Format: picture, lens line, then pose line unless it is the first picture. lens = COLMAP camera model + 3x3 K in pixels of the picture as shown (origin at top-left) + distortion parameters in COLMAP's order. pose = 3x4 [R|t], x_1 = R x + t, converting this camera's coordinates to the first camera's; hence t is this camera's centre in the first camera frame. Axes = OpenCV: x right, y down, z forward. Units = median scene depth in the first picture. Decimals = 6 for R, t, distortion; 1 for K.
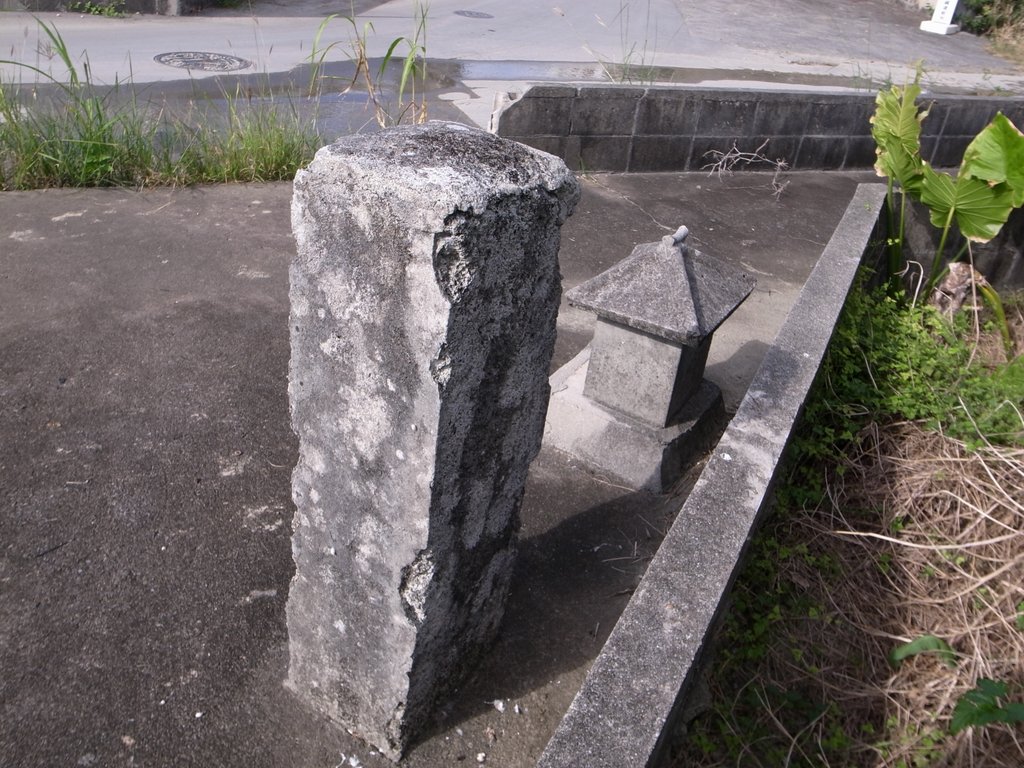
lens RADIAL K [[824.9, 0, 511.5], [0, 824.9, 383.6], [0, 0, 1]] dist [-0.001053, -0.000074]
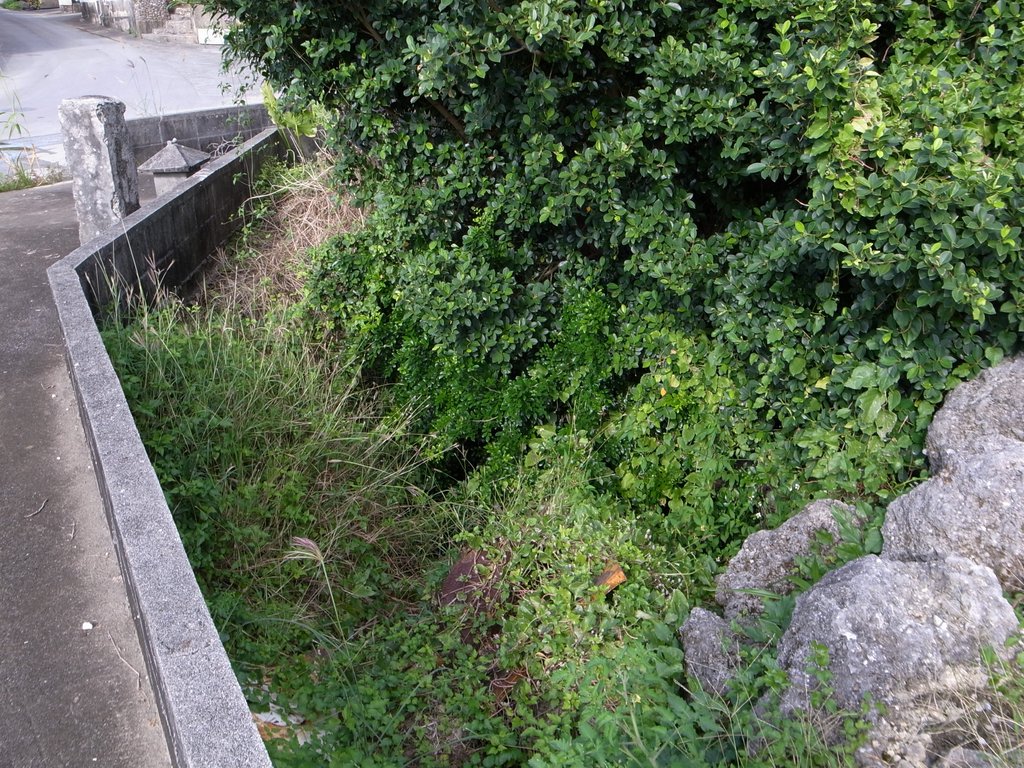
lens RADIAL K [[824.9, 0, 512.0], [0, 824.9, 384.2], [0, 0, 1]] dist [-0.001053, -0.000074]
pose [[0.865900, -0.297855, 0.401869, -0.366712], [0.329794, 0.943990, -0.010940, 2.023430], [-0.376102, 0.142007, 0.915632, -3.812072]]
